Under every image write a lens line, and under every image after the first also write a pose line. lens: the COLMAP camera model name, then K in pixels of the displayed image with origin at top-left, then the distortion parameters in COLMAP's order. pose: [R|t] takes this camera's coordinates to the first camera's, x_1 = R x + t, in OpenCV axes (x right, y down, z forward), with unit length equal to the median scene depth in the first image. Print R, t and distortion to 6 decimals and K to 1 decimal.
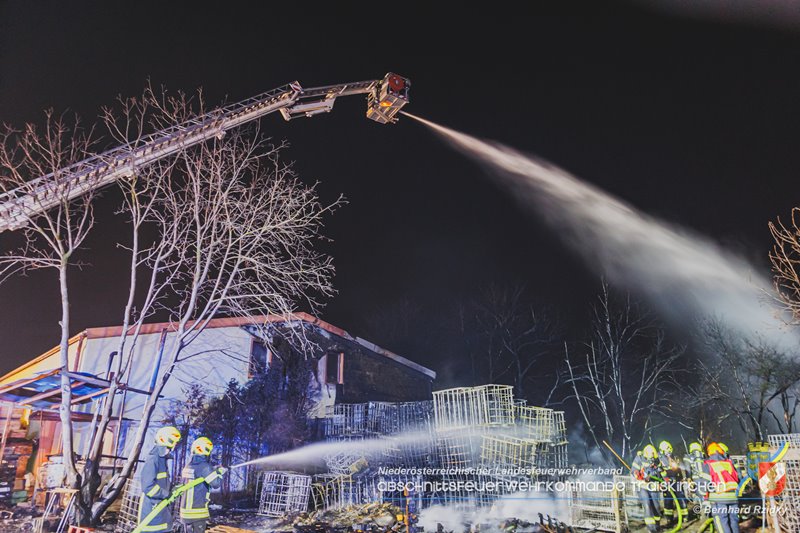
lens RADIAL K [[538.4, 0, 409.2], [0, 538.4, 265.5], [0, 0, 1]] dist [0.006994, -0.006984]
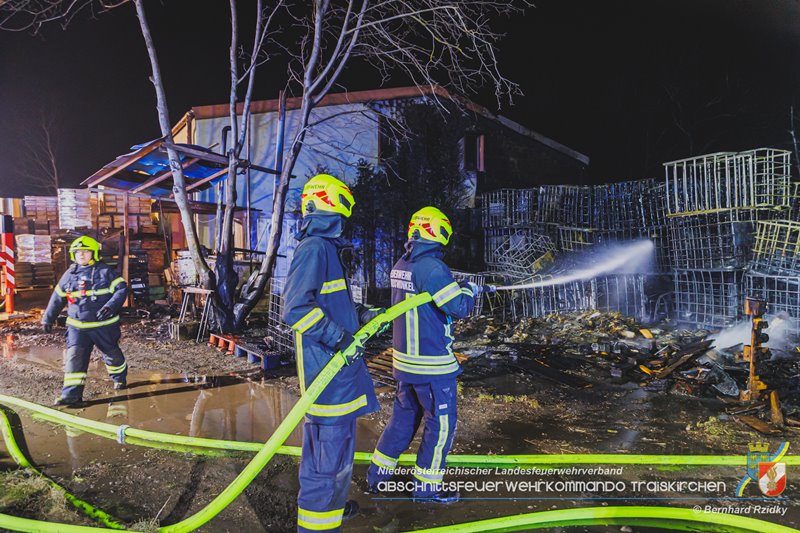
lens RADIAL K [[538.4, 0, 409.2], [0, 538.4, 265.5], [0, 0, 1]] dist [0.006994, -0.006984]
pose [[0.983306, 0.006719, -0.181836, -0.157266], [0.058287, 0.935031, 0.349743, 0.102961], [0.172372, -0.354503, 0.919030, 0.280828]]
